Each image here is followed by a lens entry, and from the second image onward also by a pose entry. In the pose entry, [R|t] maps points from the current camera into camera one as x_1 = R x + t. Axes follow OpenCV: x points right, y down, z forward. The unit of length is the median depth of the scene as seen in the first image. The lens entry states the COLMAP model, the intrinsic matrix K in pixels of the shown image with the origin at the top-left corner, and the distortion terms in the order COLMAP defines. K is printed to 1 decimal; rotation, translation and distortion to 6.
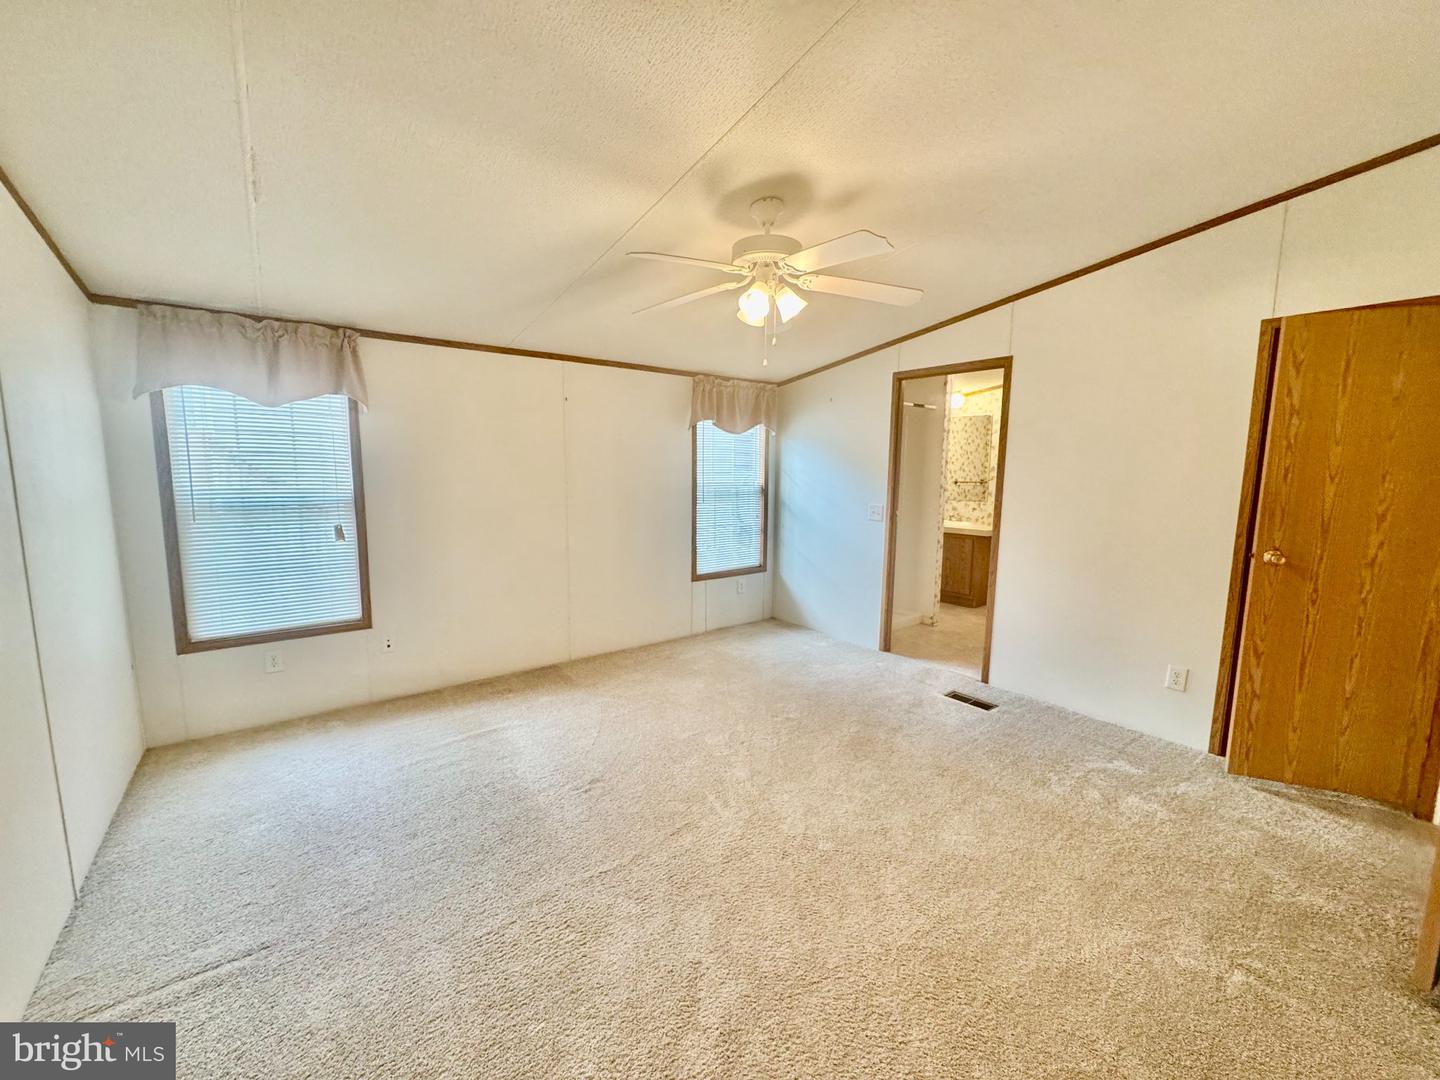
lens RADIAL K [[573.5, 0, 719.3], [0, 573.5, 541.8], [0, 0, 1]] dist [-0.020399, -0.000363]
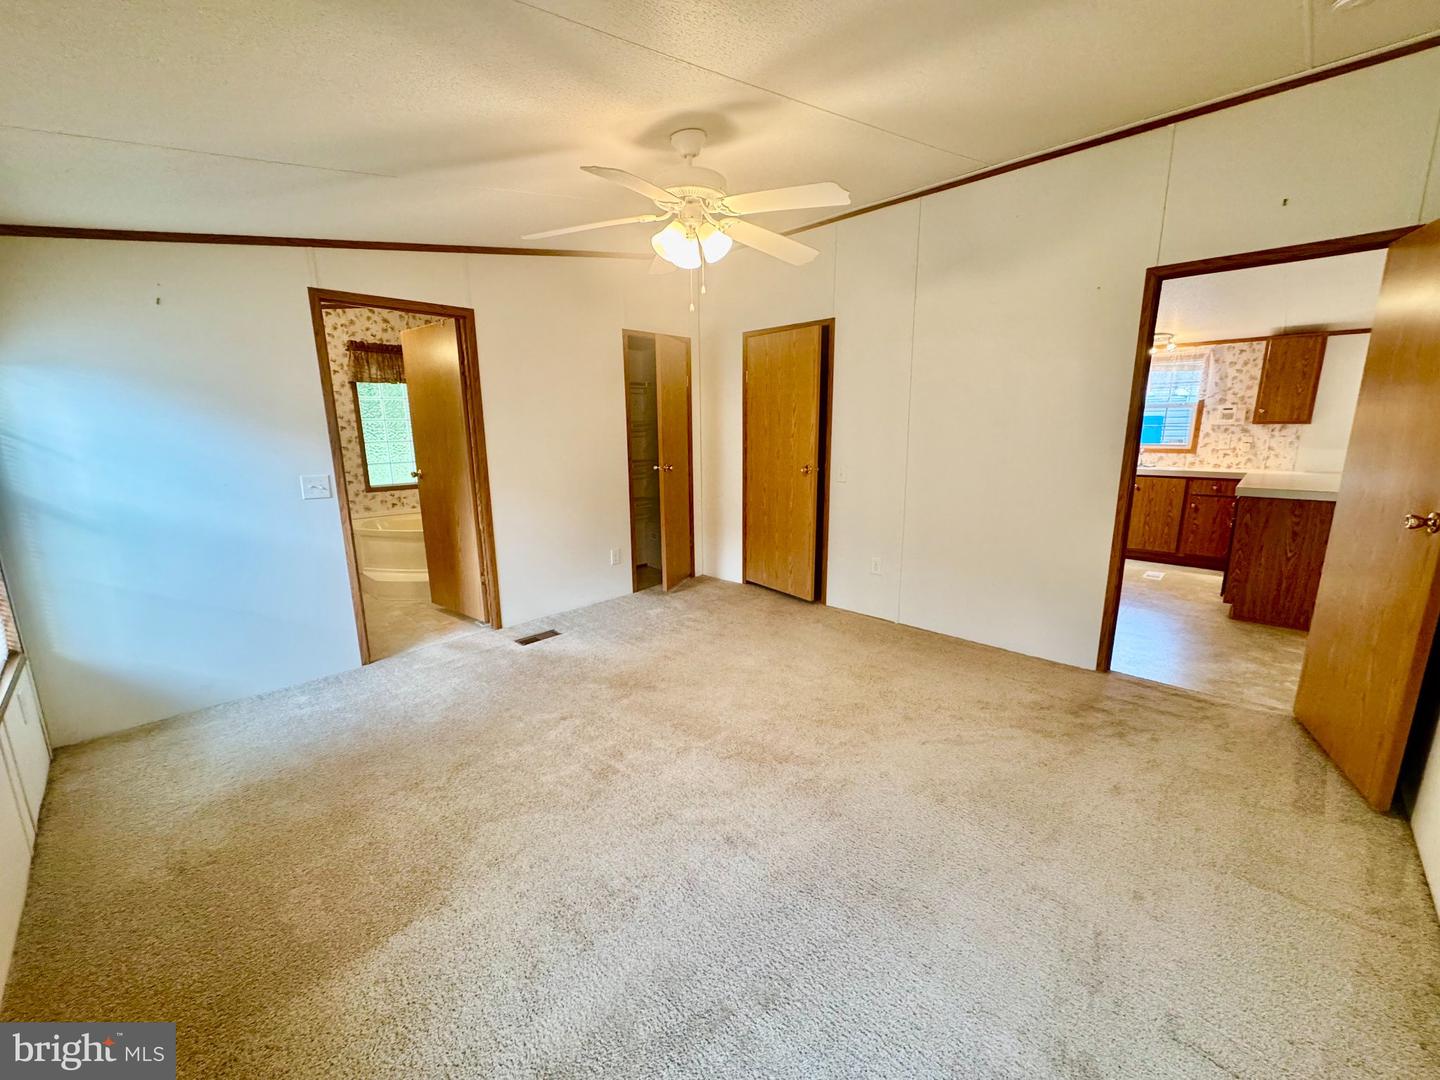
lens RADIAL K [[574.9, 0, 723.7], [0, 574.9, 536.2], [0, 0, 1]] dist [-0.002629, -0.000207]
pose [[-0.145396, -0.202890, 0.968347, -0.631535], [0.140213, 0.964643, 0.223167, -0.101604], [-0.979388, 0.168223, -0.111807, 0.748193]]
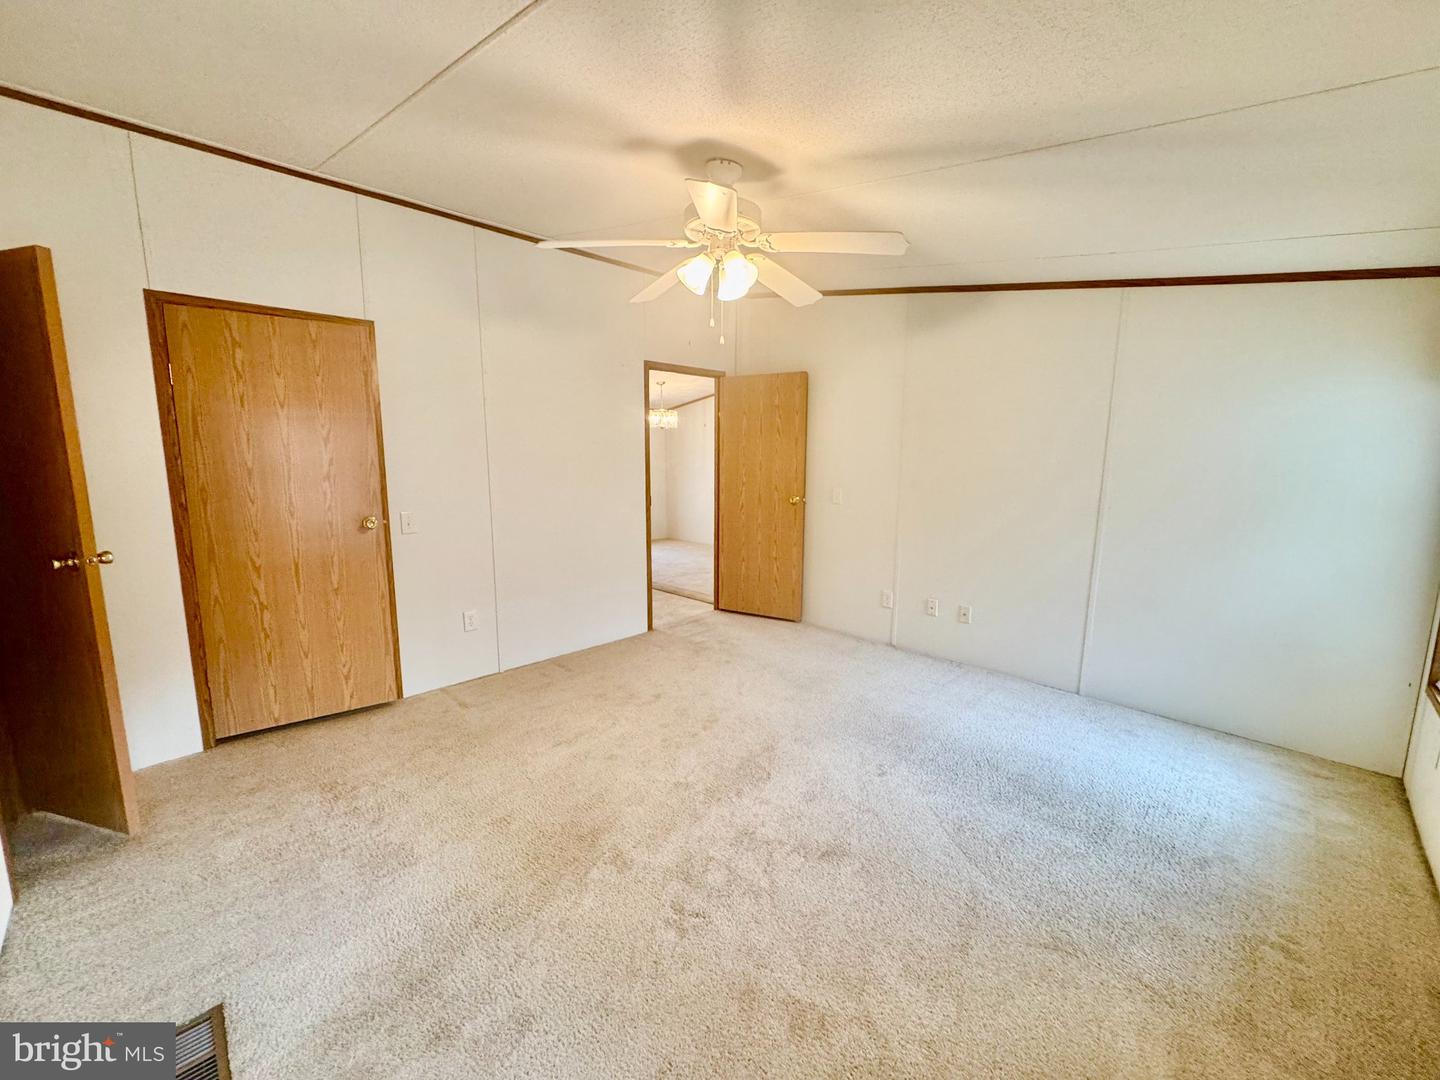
lens RADIAL K [[574.9, 0, 720.3], [0, 574.9, 538.4], [0, 0, 1]] dist [-0.002629, -0.000207]
pose [[-0.995714, 0.016679, -0.090975, 0.101852], [-0.008722, 0.962290, 0.271887, -0.158589], [0.092079, 0.271515, -0.958019, 1.305256]]
